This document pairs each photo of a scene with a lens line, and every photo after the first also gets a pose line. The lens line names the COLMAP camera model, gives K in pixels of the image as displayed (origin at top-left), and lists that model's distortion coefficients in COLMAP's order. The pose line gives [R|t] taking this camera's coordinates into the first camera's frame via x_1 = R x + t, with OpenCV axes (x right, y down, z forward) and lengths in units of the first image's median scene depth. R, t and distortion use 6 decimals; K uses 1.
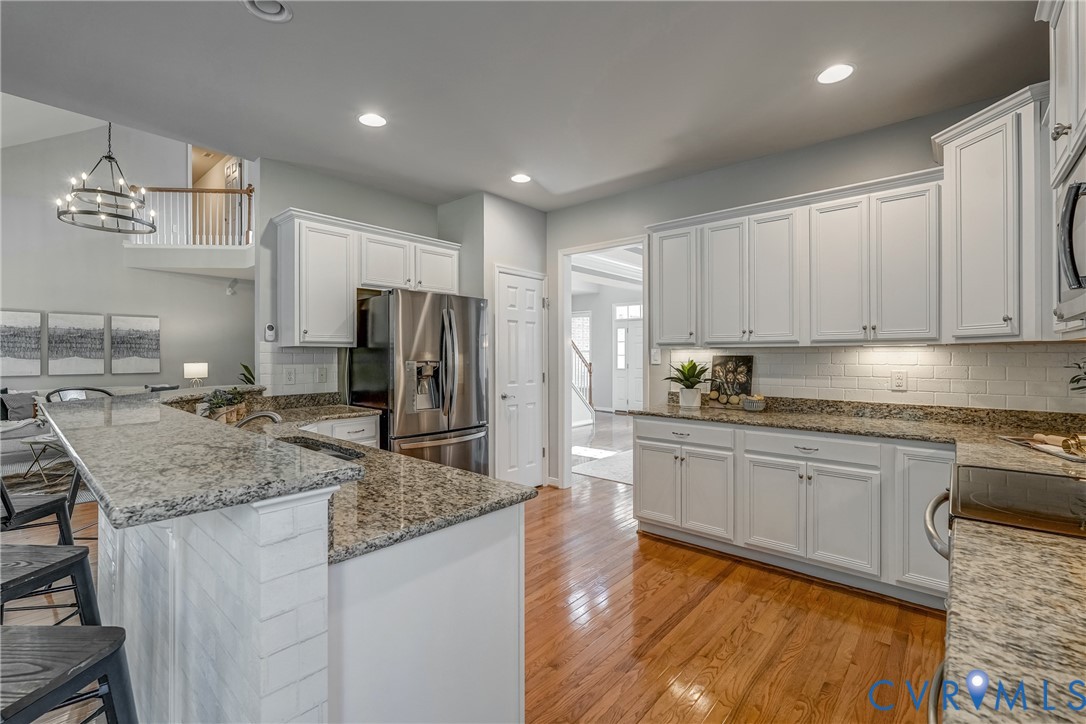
lens RADIAL K [[477.8, 0, 544.4], [0, 477.8, 356.7], [0, 0, 1]] dist [-0.012966, 0.005656]
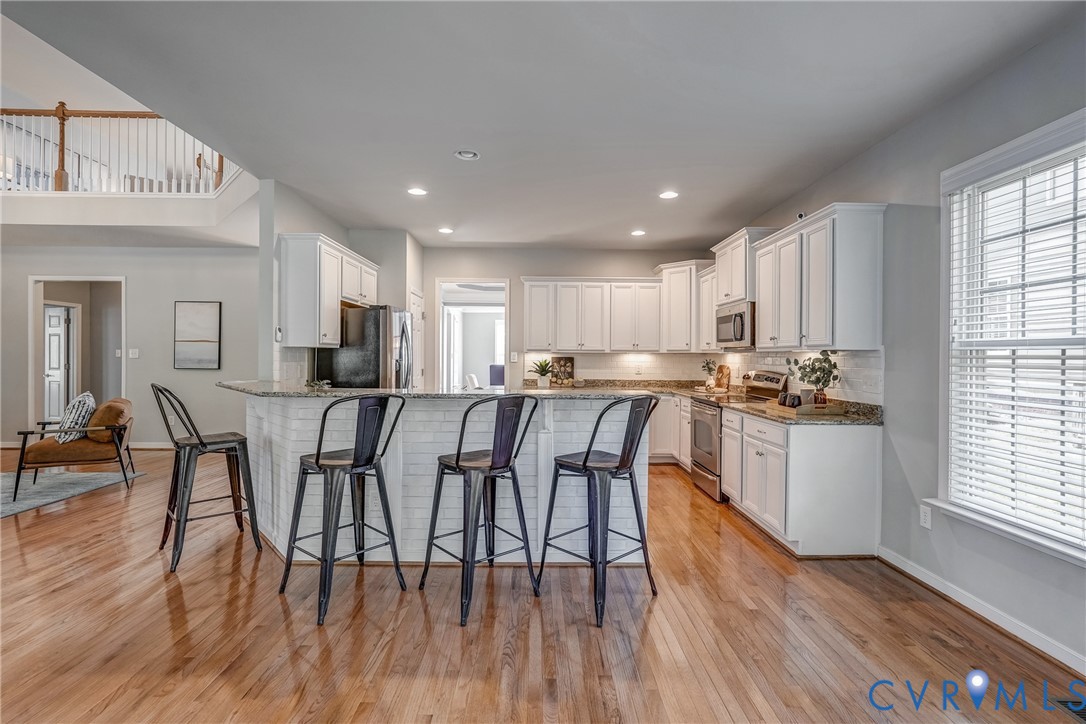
lens RADIAL K [[477.8, 0, 540.6], [0, 477.8, 354.2], [0, 0, 1]] dist [-0.012966, 0.005656]
pose [[0.747117, 0.010549, 0.664608, -0.870838], [-0.007078, 0.999944, -0.007916, 0.002059], [-0.664654, 0.001210, 0.747150, -0.274624]]
